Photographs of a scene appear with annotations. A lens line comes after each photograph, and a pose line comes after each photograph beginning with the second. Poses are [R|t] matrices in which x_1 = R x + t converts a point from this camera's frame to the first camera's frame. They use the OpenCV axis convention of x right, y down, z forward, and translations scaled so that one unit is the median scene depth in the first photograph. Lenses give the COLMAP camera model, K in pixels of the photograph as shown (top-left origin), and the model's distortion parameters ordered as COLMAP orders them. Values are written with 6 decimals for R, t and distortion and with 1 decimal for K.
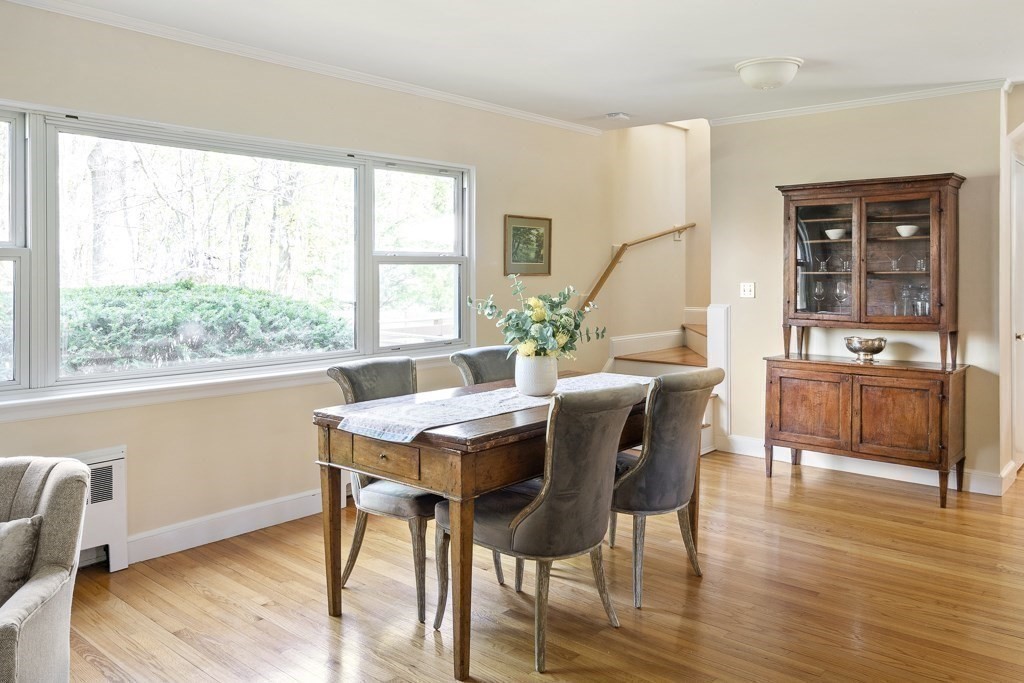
lens RADIAL K [[764.9, 0, 504.4], [0, 764.9, 288.4], [0, 0, 1]] dist [0.008735, -0.011860]
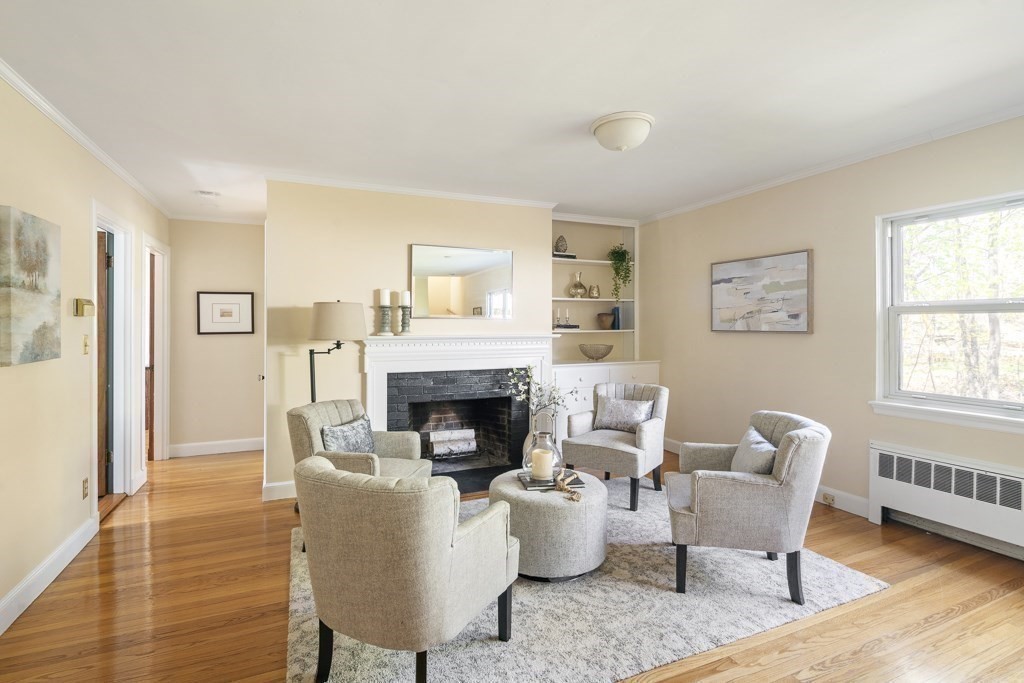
lens RADIAL K [[499.3, 0, 513.5], [0, 499.3, 318.1], [0, 0, 1]] dist [0.005525, -0.004374]
pose [[-0.422864, -0.006557, -0.906169, 0.338816], [-0.009960, 0.999947, -0.002588, -0.010132], [0.906138, 0.007931, -0.422907, 0.385343]]
